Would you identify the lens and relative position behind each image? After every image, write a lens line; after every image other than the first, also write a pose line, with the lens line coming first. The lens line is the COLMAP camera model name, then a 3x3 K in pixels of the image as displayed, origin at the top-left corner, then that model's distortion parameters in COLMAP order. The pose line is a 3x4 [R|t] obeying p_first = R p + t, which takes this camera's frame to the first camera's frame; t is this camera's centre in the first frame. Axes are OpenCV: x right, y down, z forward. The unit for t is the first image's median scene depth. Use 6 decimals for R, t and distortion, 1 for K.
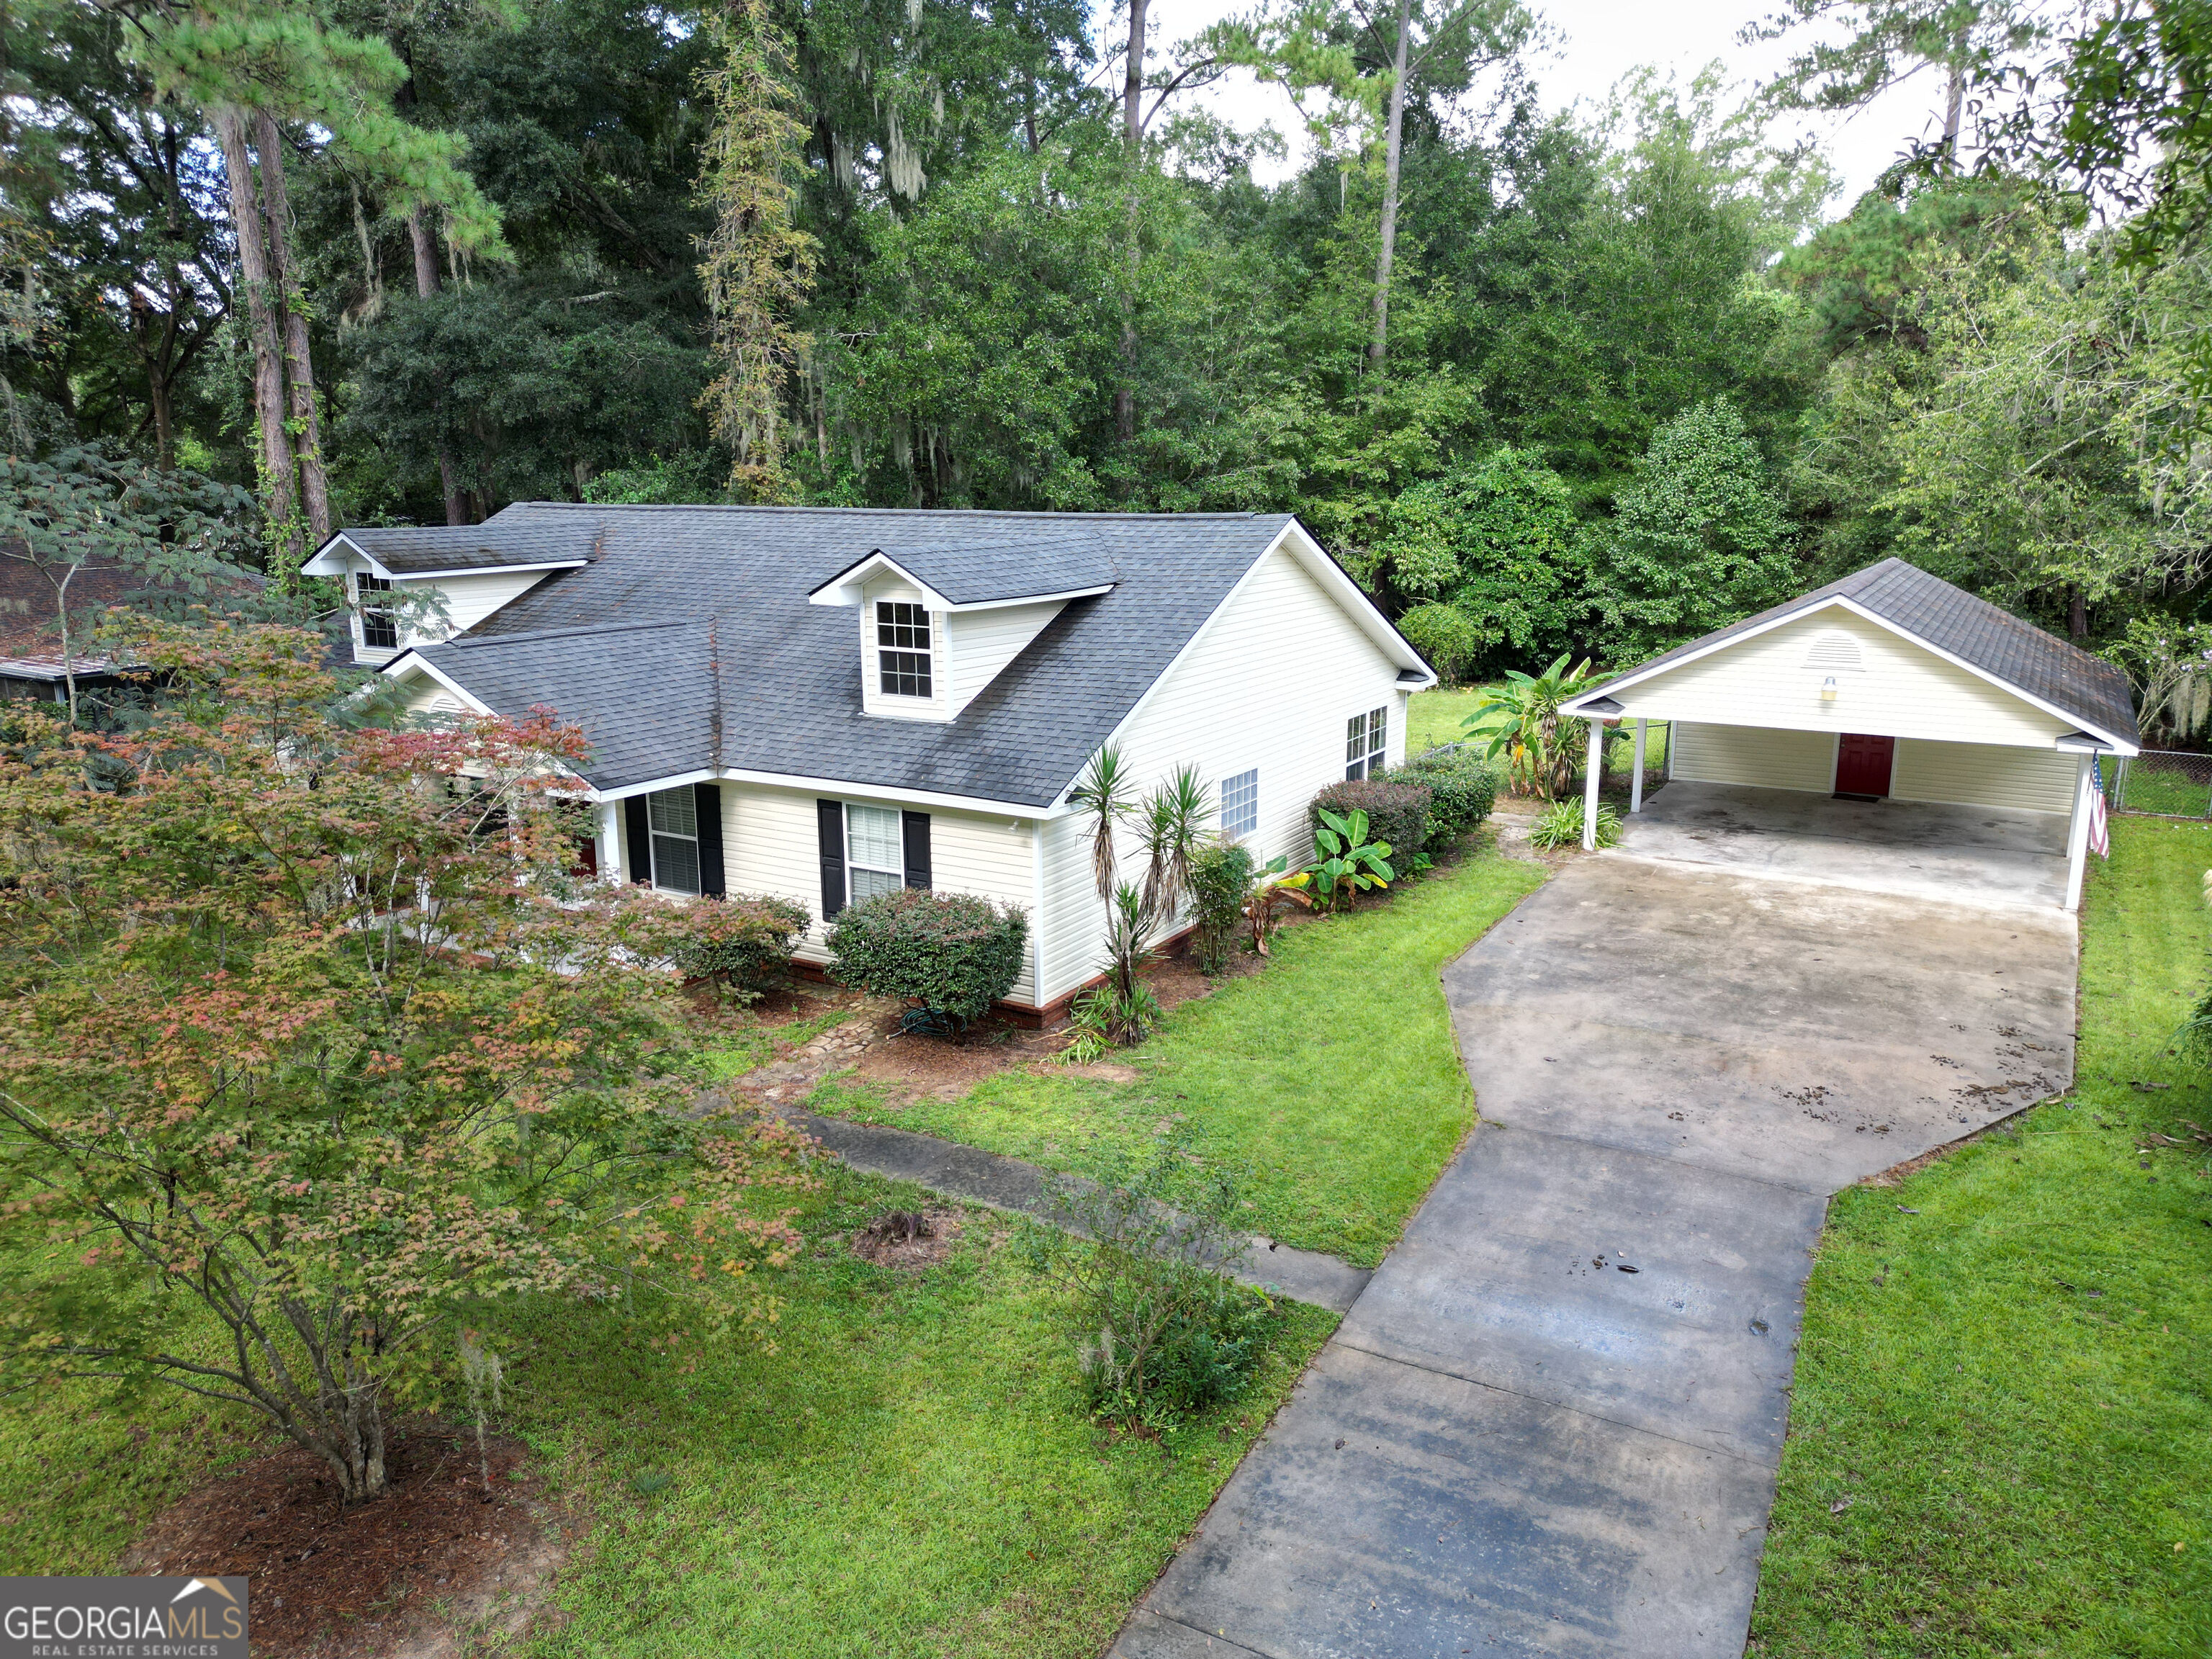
lens RADIAL K [[1558.0, 0, 1100.8], [0, 1558.0, 829.5], [0, 0, 1]] dist [0.036236, -0.007412]
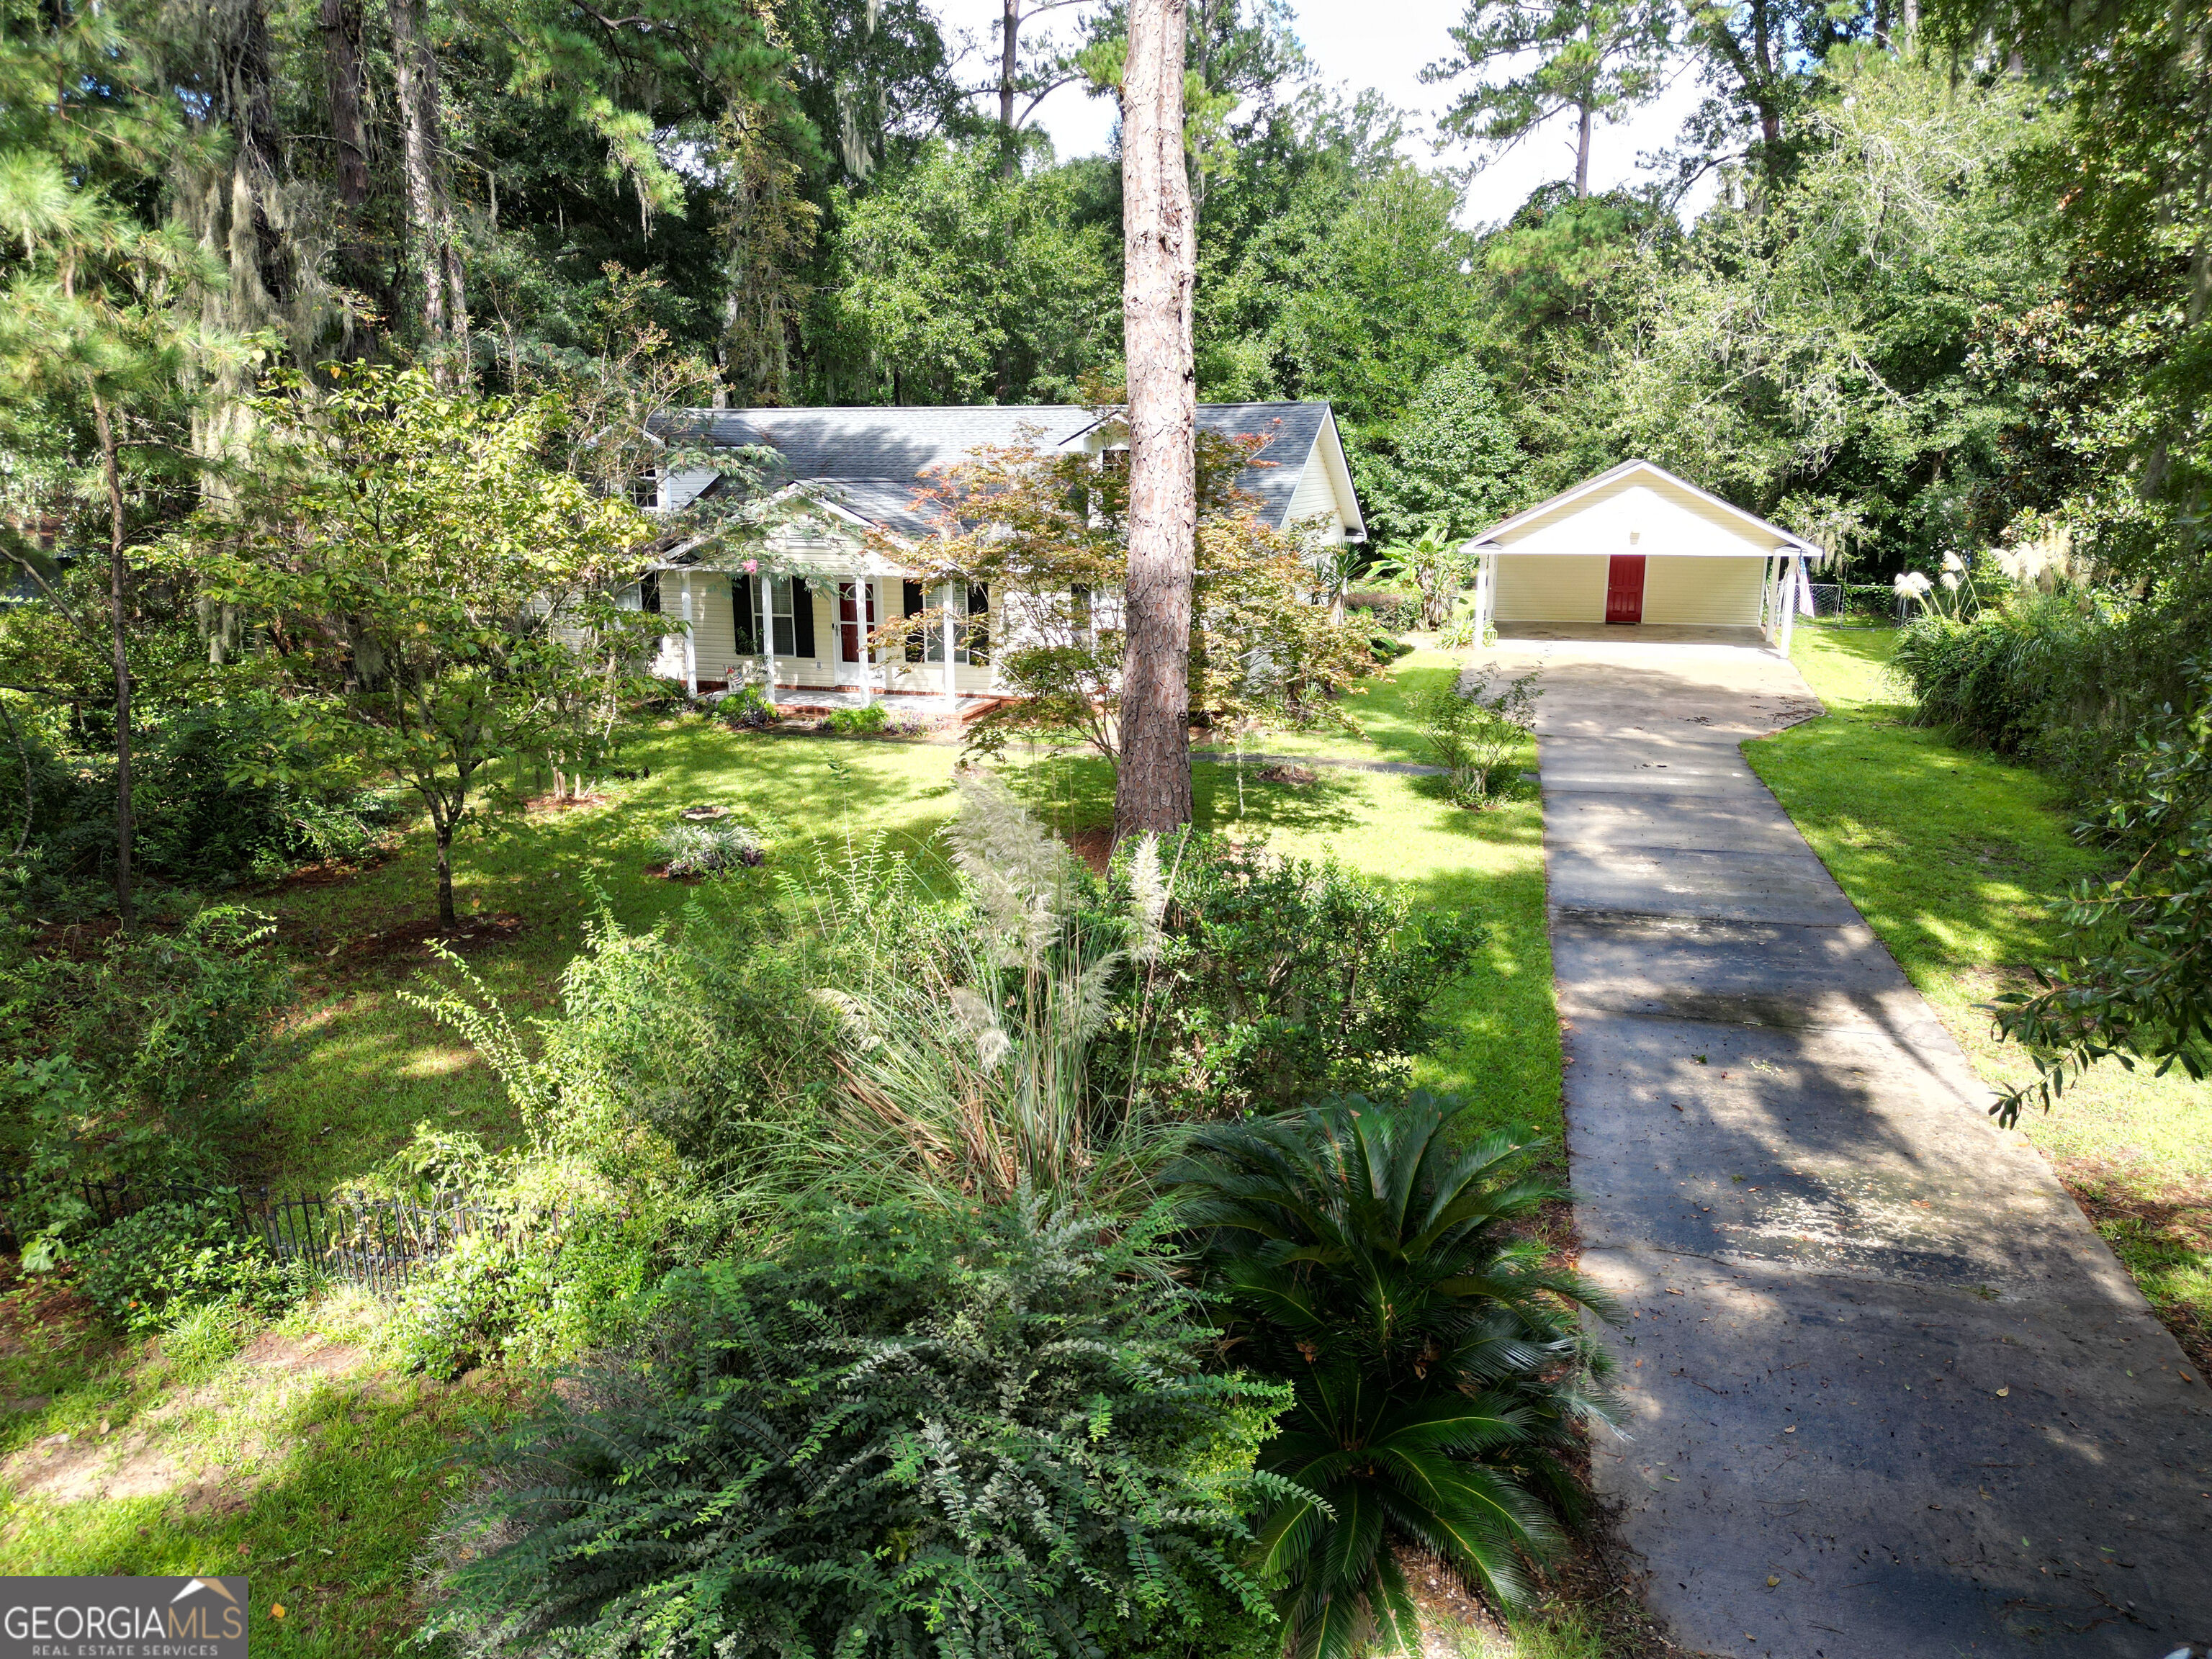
lens RADIAL K [[1546.1, 0, 1100.5], [0, 1546.1, 844.8], [0, 0, 1]] dist [0.041233, 0.000891]
pose [[0.971821, -0.054988, 0.229215, -0.235796], [0.052040, 0.998466, 0.018892, 0.095301], [-0.229903, -0.006431, 0.973192, -0.207773]]
